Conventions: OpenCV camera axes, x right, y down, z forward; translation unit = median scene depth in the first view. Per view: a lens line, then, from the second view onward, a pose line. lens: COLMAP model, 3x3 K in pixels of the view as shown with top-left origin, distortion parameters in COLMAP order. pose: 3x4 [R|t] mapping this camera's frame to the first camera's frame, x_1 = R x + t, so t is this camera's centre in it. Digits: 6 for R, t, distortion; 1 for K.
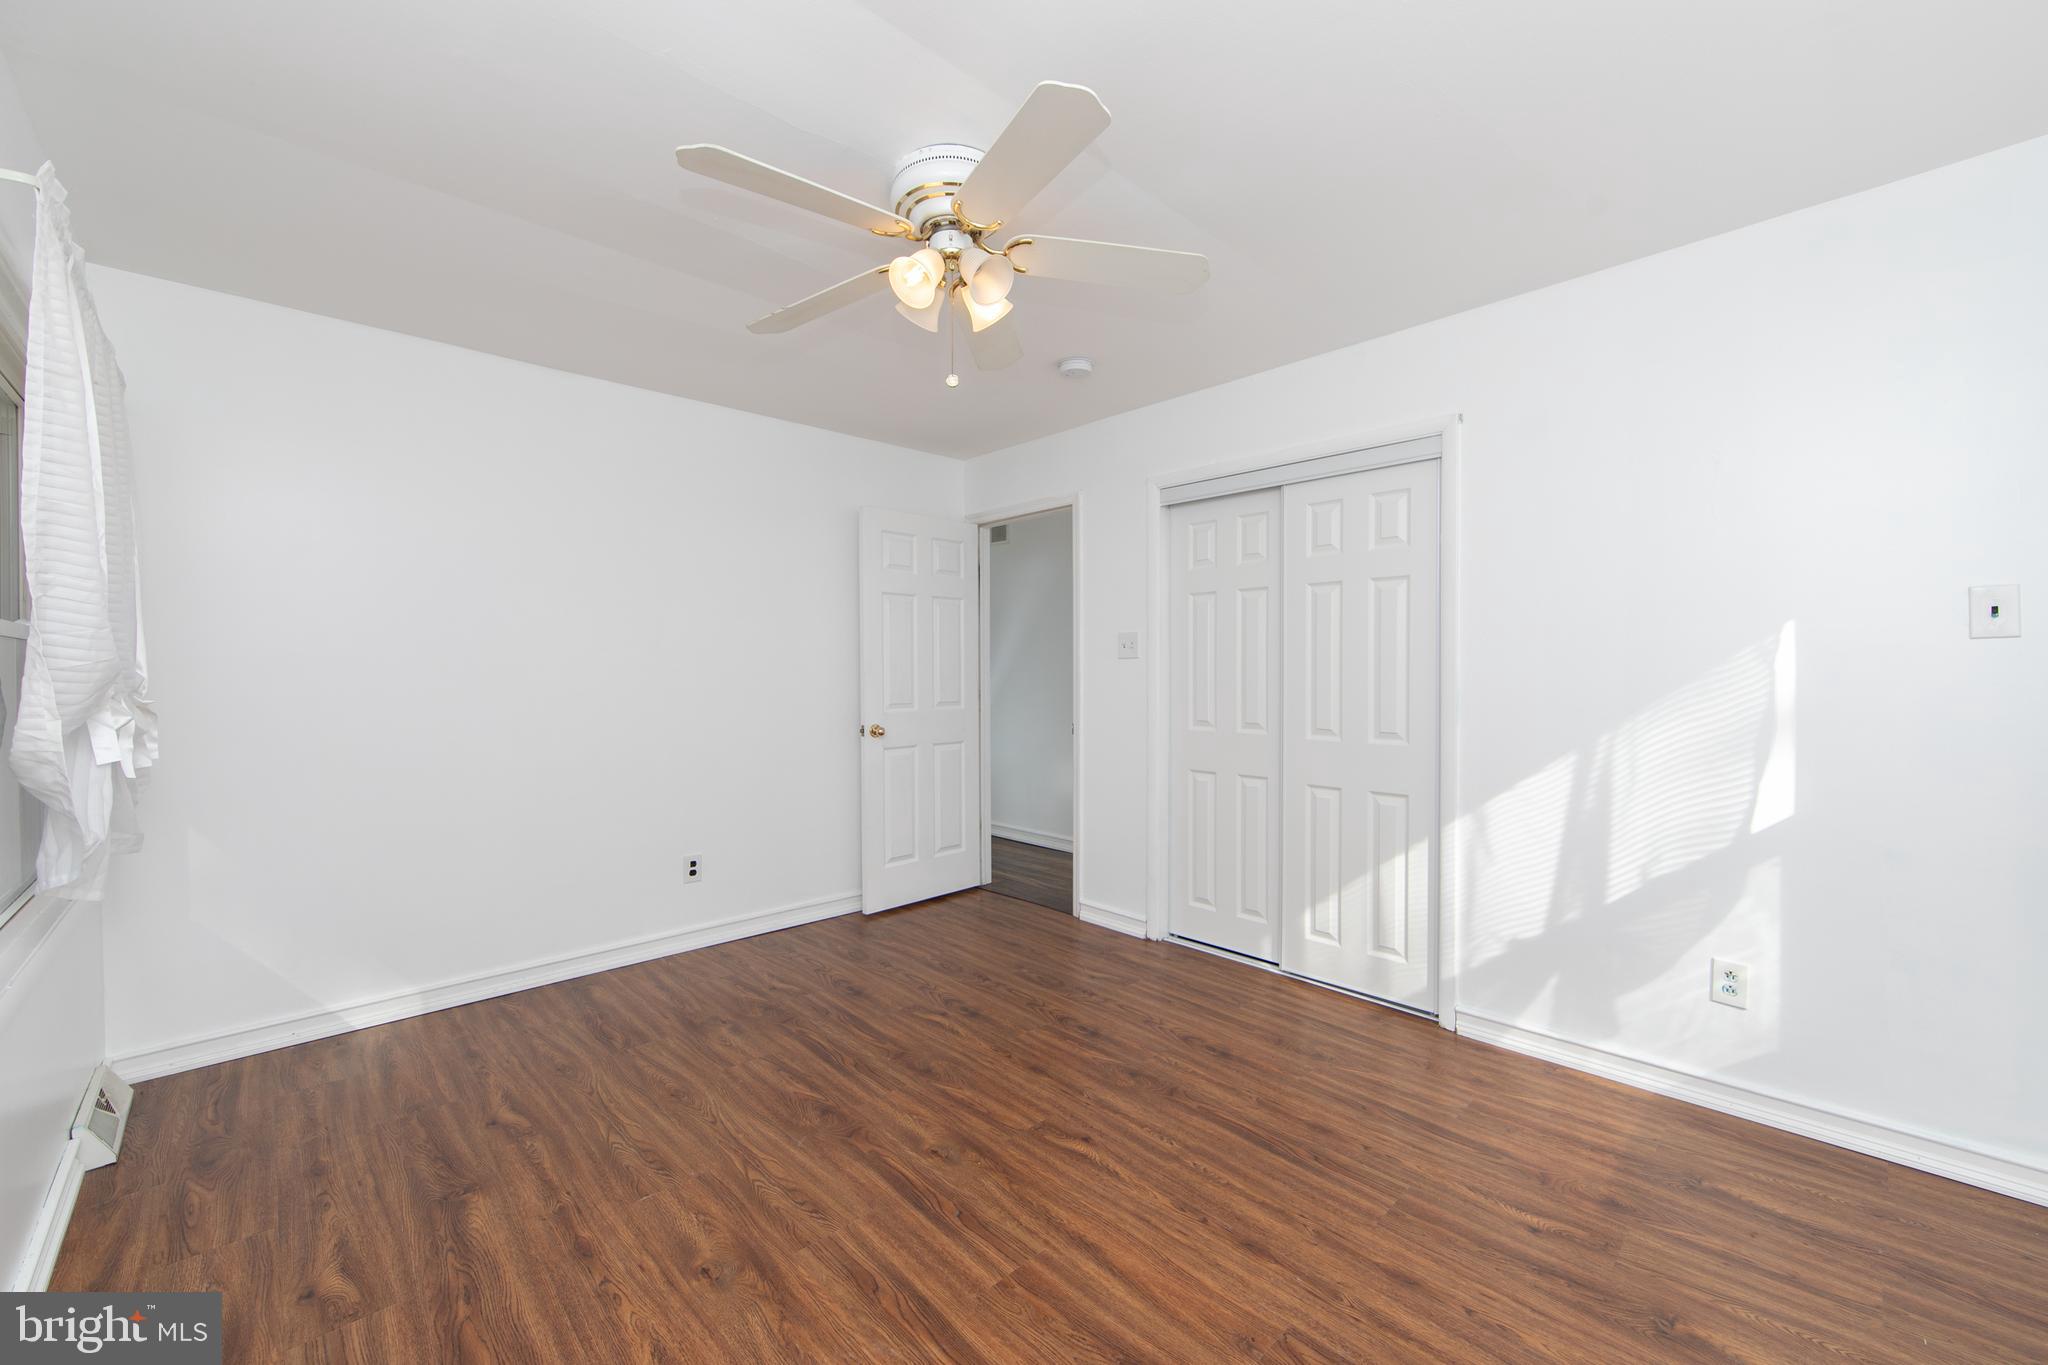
lens RADIAL K [[810.6, 0, 1024.0], [0, 810.6, 682.5], [0, 0, 1]] dist [-0.005292, 0.000063]
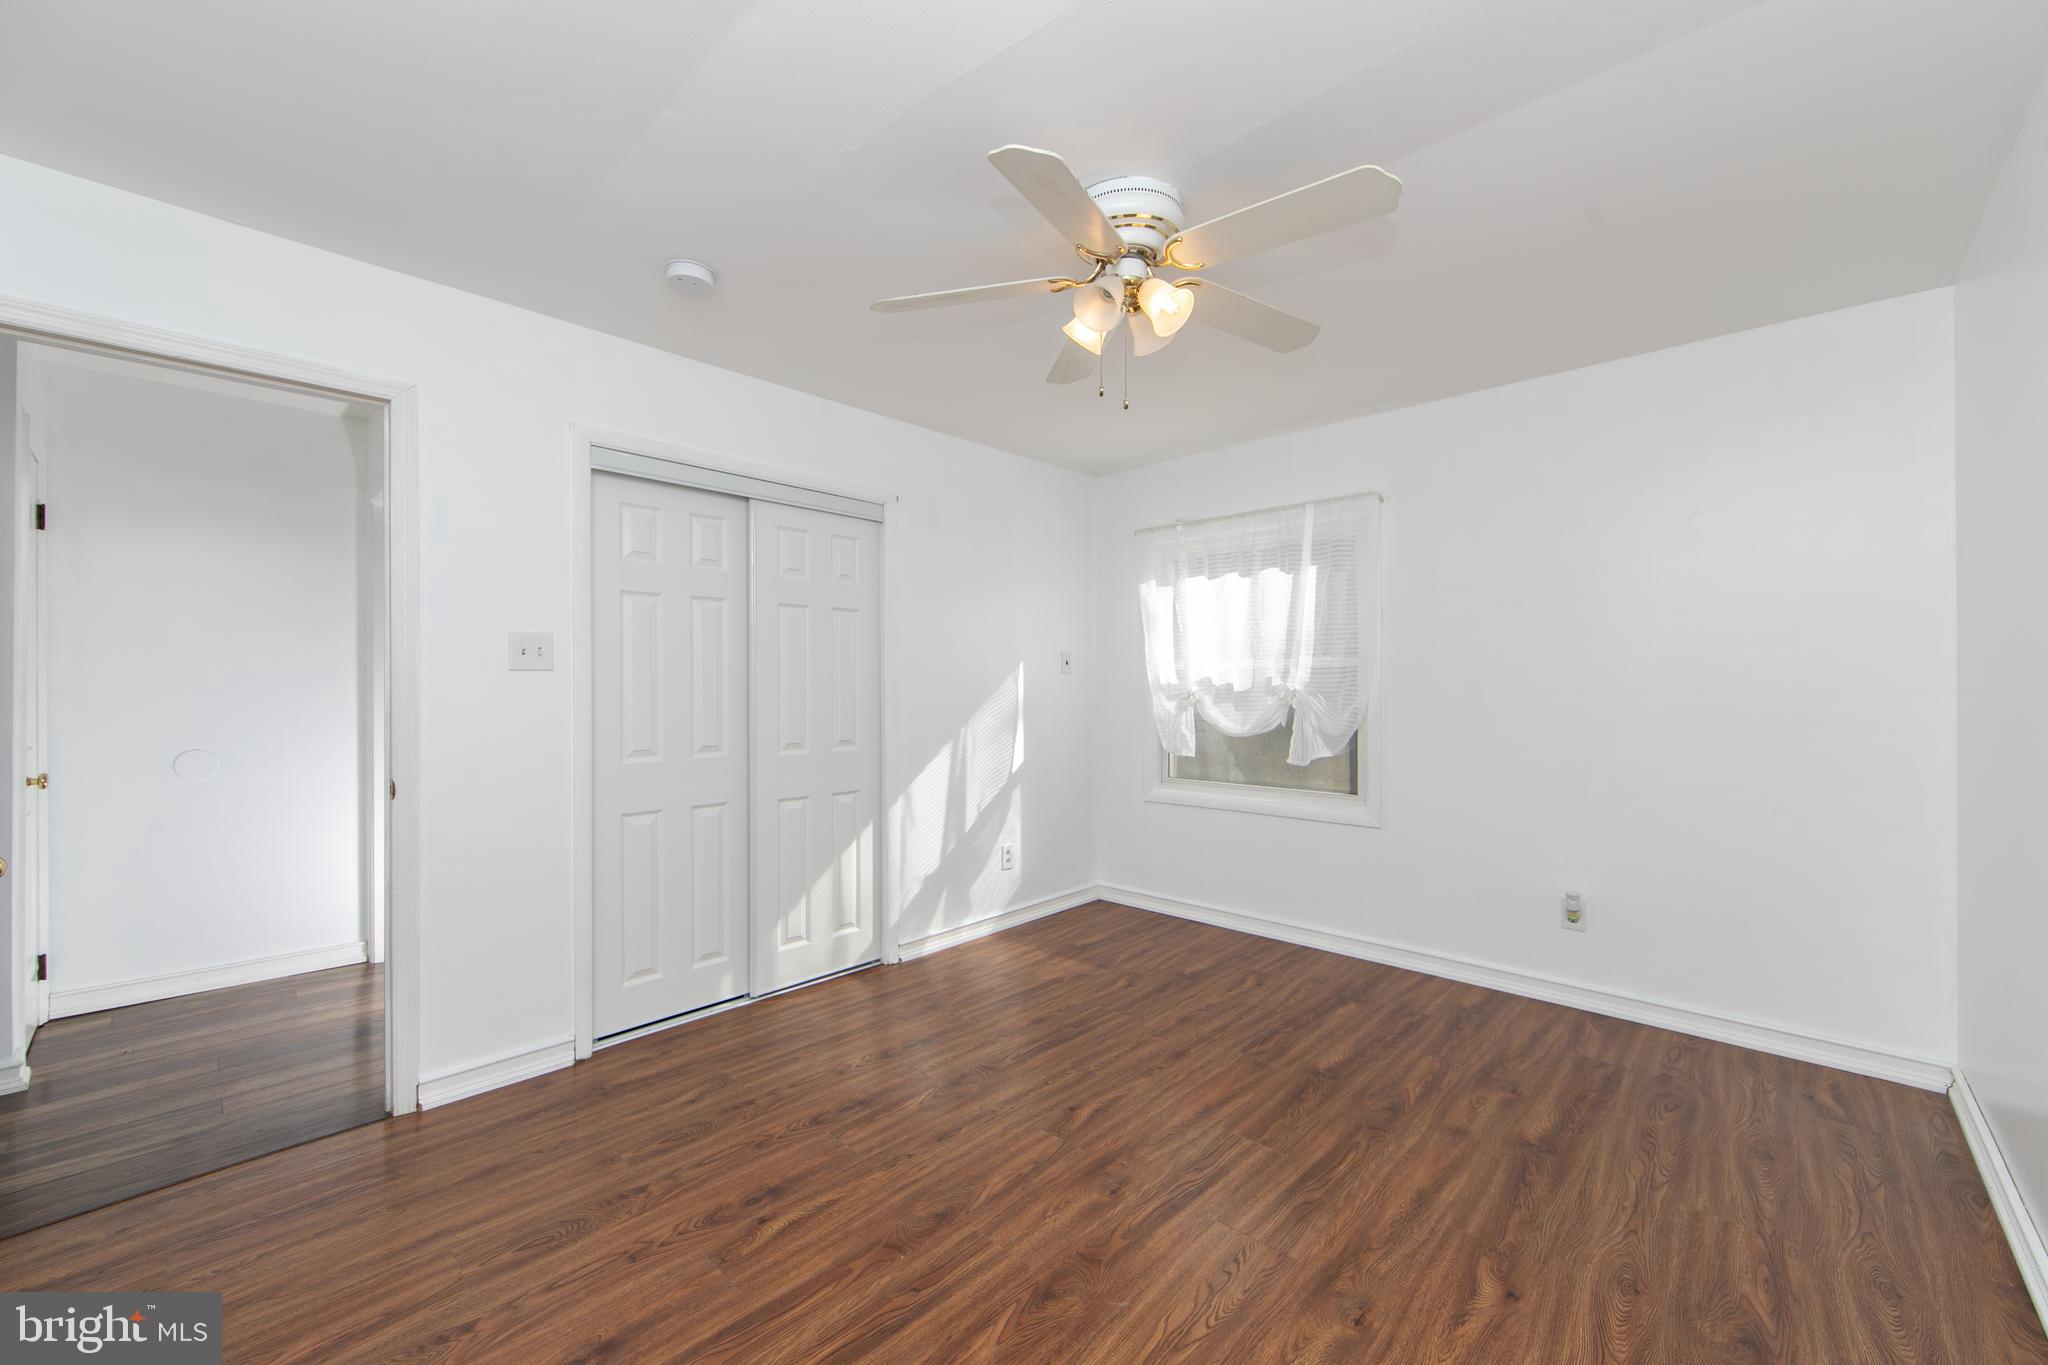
lens RADIAL K [[810.6, 0, 1024.0], [0, 810.6, 682.5], [0, 0, 1]] dist [-0.005292, 0.000063]
pose [[-0.058722, 0.006762, 0.998251, -0.922910], [0.017838, 0.999825, -0.005723, -0.014344], [-0.998115, 0.017471, -0.058832, 1.001970]]
